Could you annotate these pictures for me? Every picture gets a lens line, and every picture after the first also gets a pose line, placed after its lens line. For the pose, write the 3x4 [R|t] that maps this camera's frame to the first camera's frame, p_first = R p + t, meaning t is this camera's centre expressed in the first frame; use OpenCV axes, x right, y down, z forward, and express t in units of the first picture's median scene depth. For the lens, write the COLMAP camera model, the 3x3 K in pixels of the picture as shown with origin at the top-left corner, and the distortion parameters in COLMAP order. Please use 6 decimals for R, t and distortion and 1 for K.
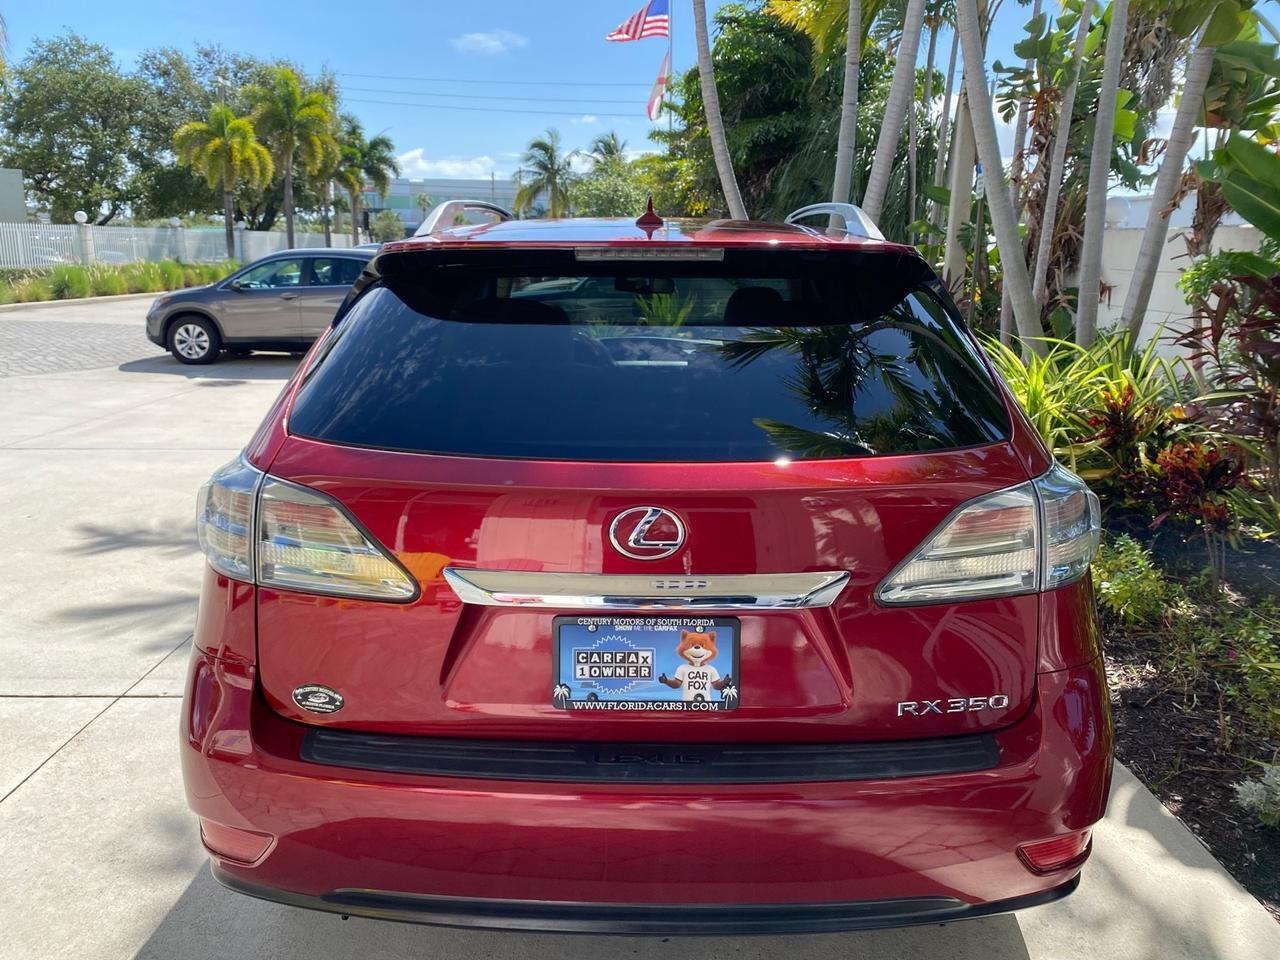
lens RADIAL K [[991.8, 0, 639.0], [0, 991.8, 482.1], [0, 0, 1]] dist [0.016765, -0.020256]
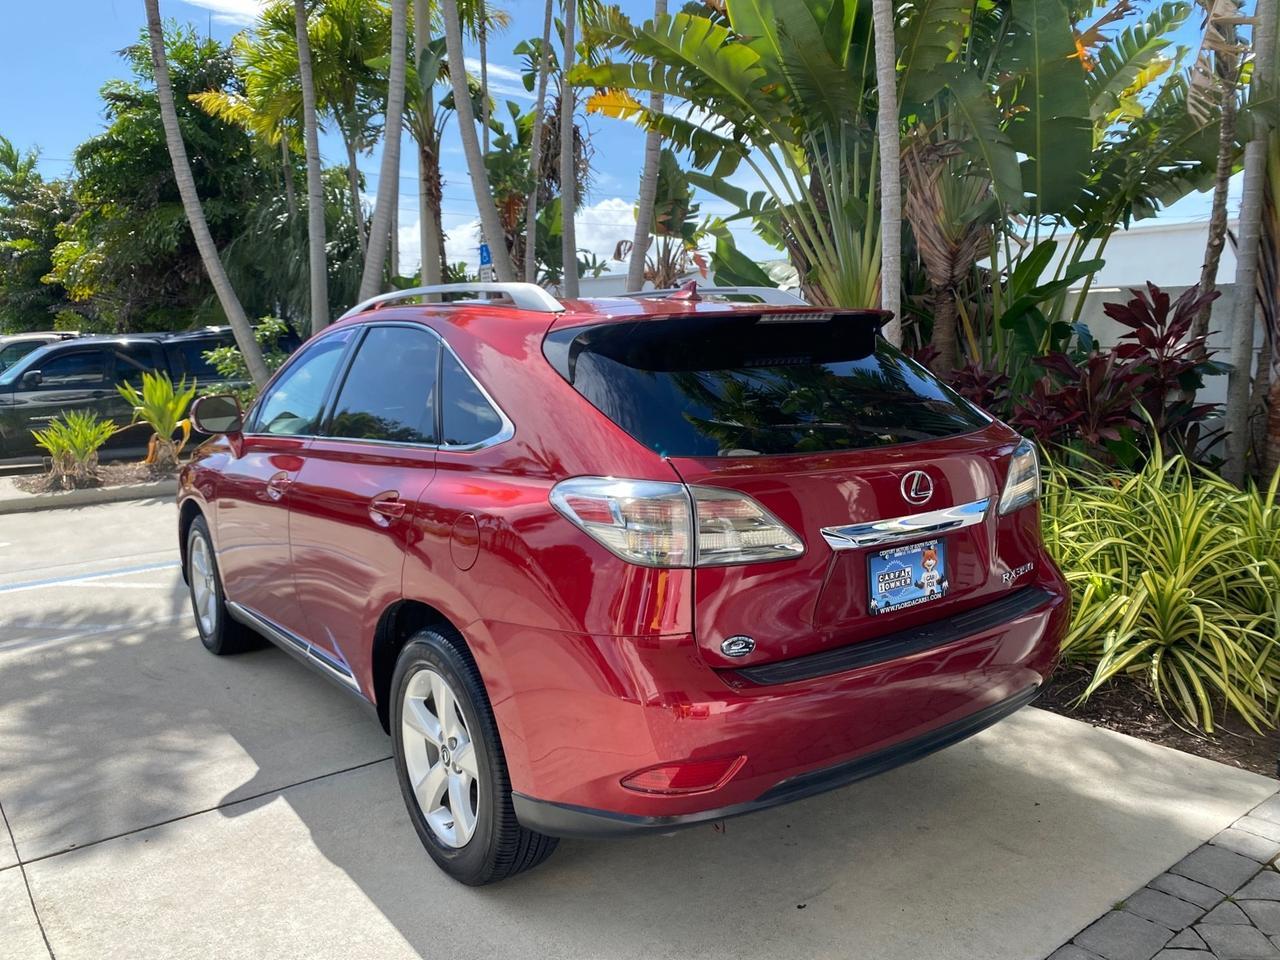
lens RADIAL K [[991.8, 0, 633.7], [0, 991.8, 486.4], [0, 0, 1]] dist [0.016765, -0.020256]
pose [[0.803176, -0.108885, 0.585706, -0.539405], [0.155323, 0.987425, -0.029426, 0.010781], [-0.575137, 0.114608, 0.809989, -0.010299]]
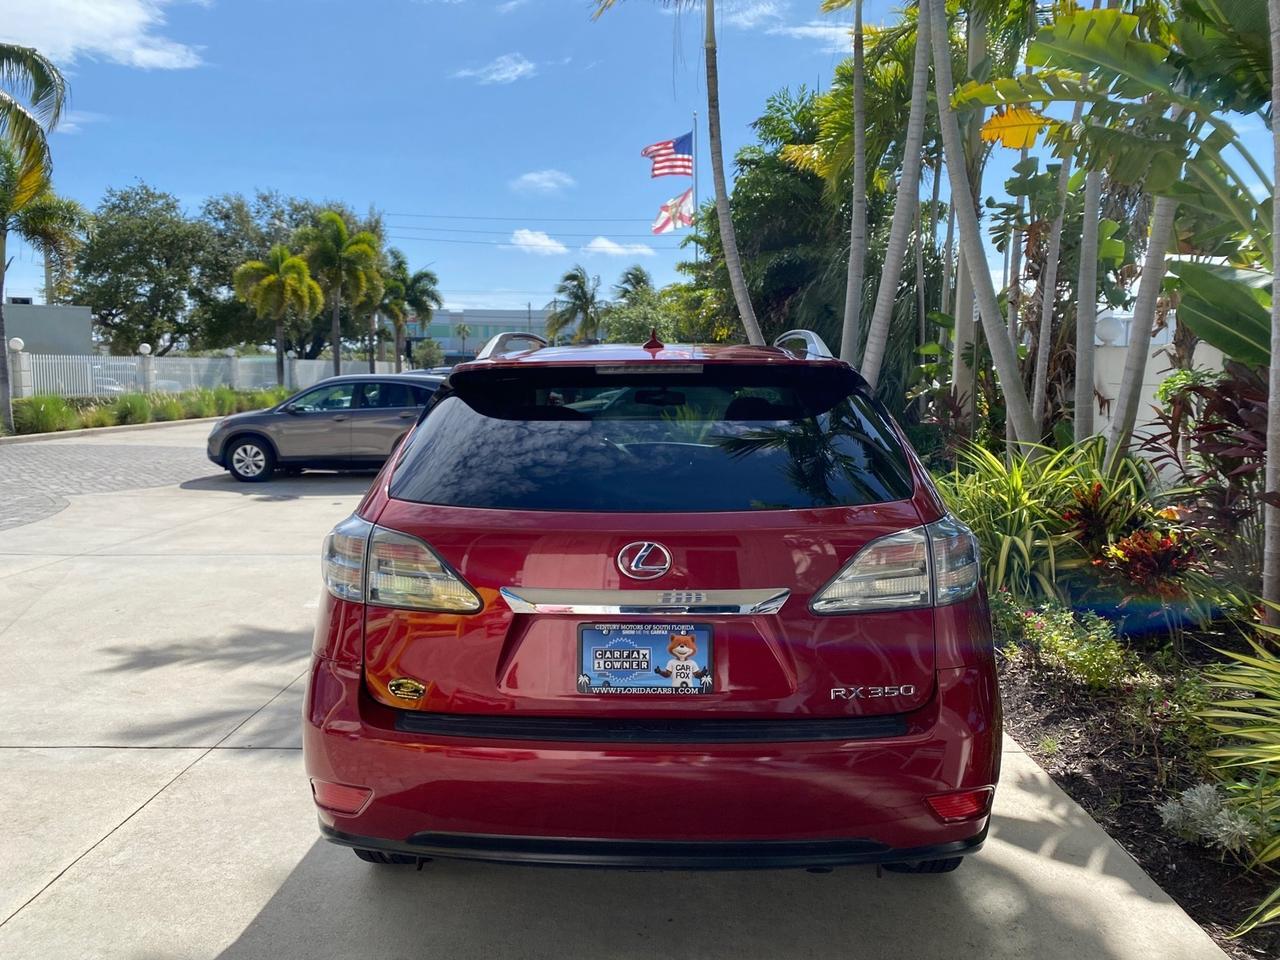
lens RADIAL K [[991.8, 0, 628.3], [0, 991.8, 482.5], [0, 0, 1]] dist [0.016765, -0.020256]
pose [[0.999039, -0.007885, -0.043116, 0.019820], [0.002674, 0.992816, -0.119624, 0.045923], [0.043750, 0.119394, 0.991883, -0.173565]]
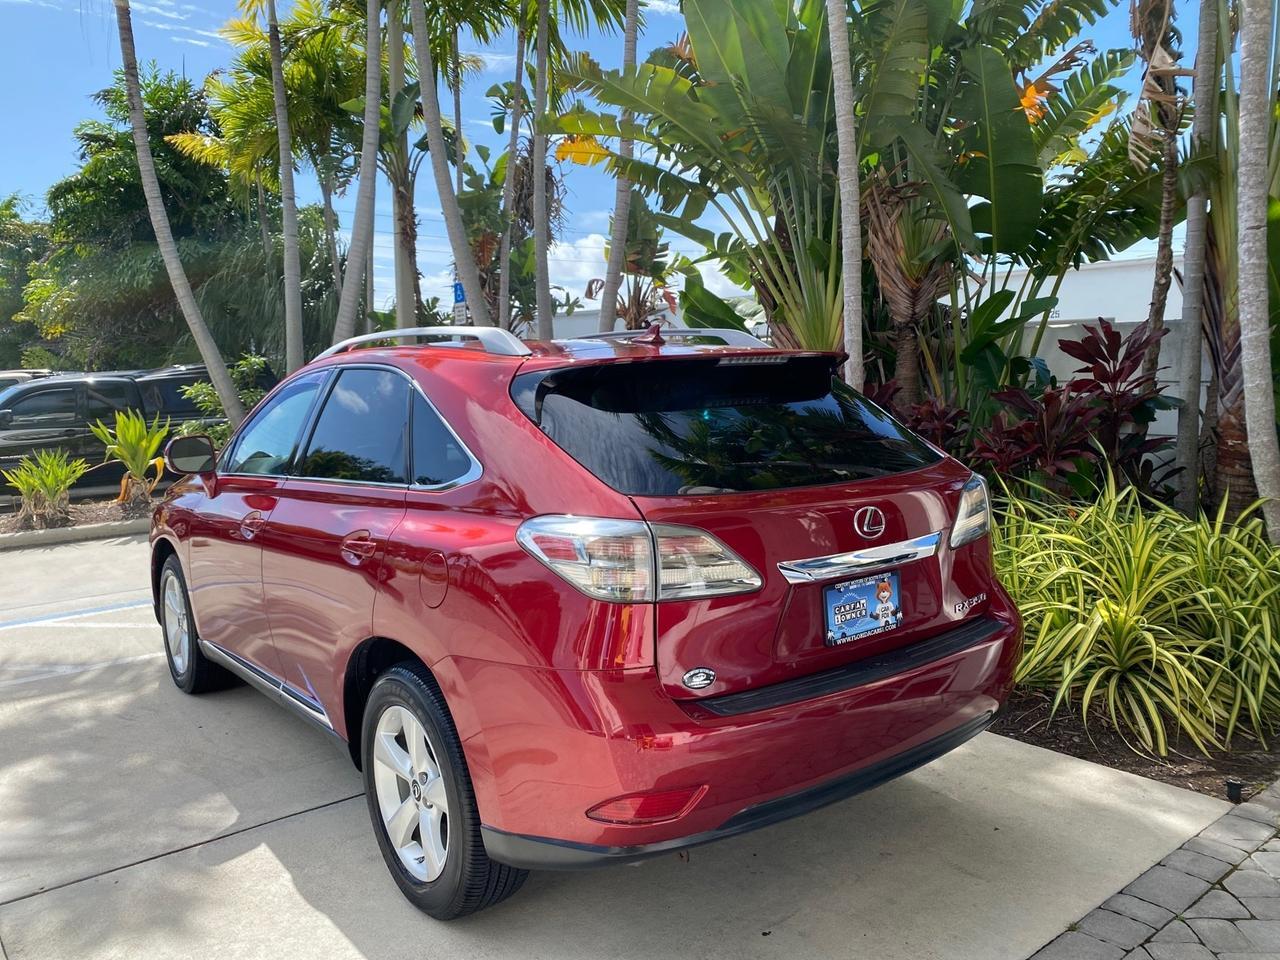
lens RADIAL K [[991.8, 0, 635.8], [0, 991.8, 482.2], [0, 0, 1]] dist [0.016765, -0.020256]
pose [[0.787434, -0.094755, 0.609072, -0.545922], [0.166099, 0.984182, -0.061627, 0.009270], [-0.593598, 0.149694, 0.790717, -0.036125]]
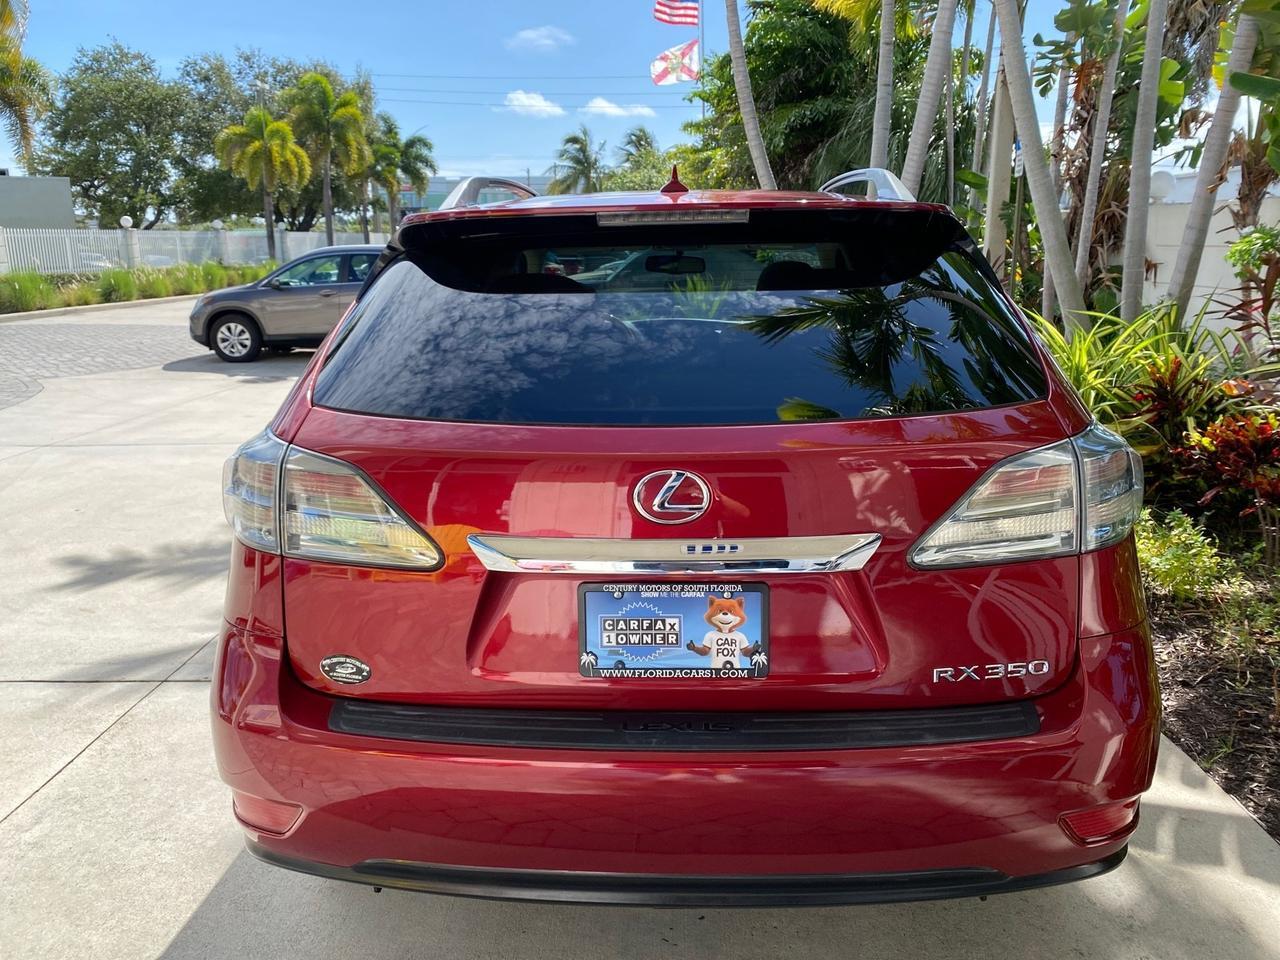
lens RADIAL K [[991.8, 0, 638.3], [0, 991.8, 480.8], [0, 0, 1]] dist [0.016765, -0.020256]
pose [[0.999080, -0.014342, -0.040428, 0.006218], [0.014567, 0.999880, 0.005267, 0.012717], [0.040348, -0.005851, 0.999169, 0.007586]]
